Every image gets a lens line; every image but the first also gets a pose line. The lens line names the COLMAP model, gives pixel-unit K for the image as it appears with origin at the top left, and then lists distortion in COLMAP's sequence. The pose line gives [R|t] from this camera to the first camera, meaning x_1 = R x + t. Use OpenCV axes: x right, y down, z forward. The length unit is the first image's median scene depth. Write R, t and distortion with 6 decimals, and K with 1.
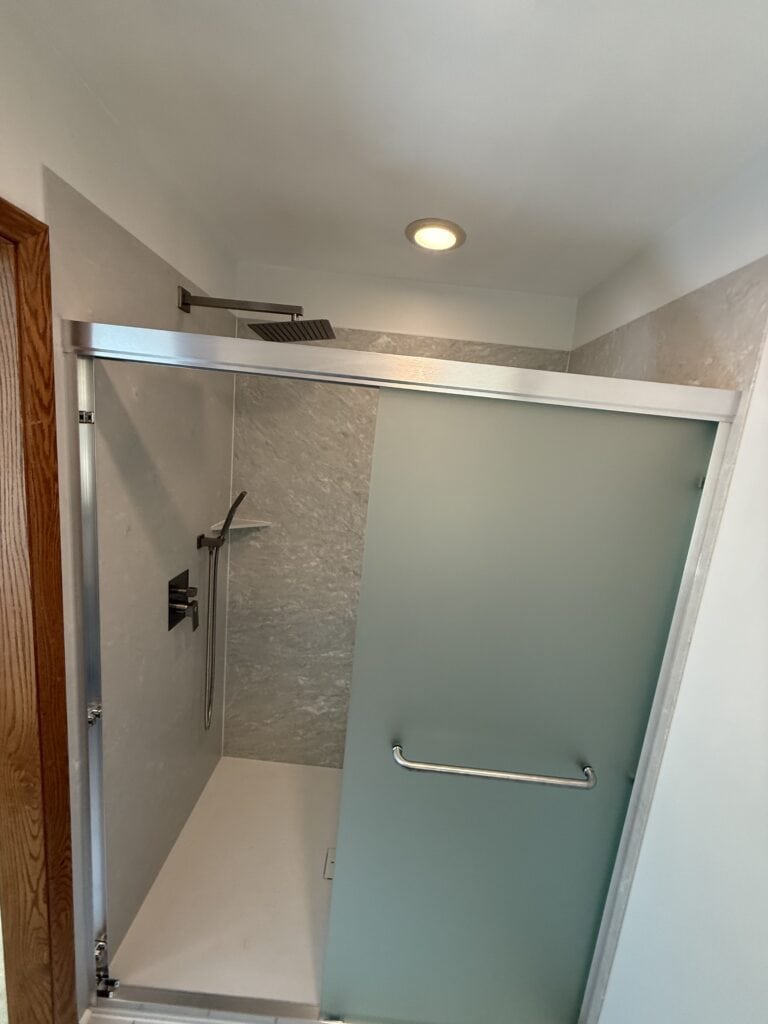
lens RADIAL K [[406.9, 0, 385.2], [0, 406.9, 508.1], [0, 0, 1]] dist [-0.000807, -0.000026]
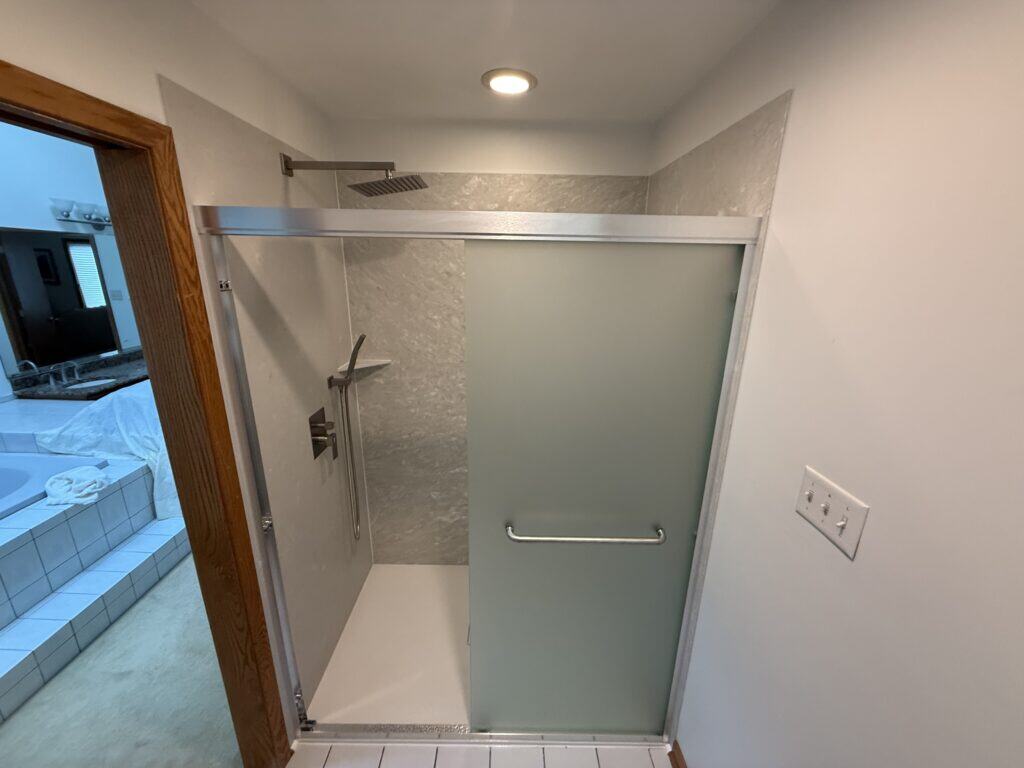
lens RADIAL K [[406.9, 0, 509.5], [0, 406.9, 382.5], [0, 0, 1]] dist [-0.000807, -0.000026]
pose [[0.996100, -0.088213, -0.001597, 0.060243], [0.087827, 0.989696, 0.113082, -0.002321], [-0.008395, -0.112781, 0.993584, -0.176038]]
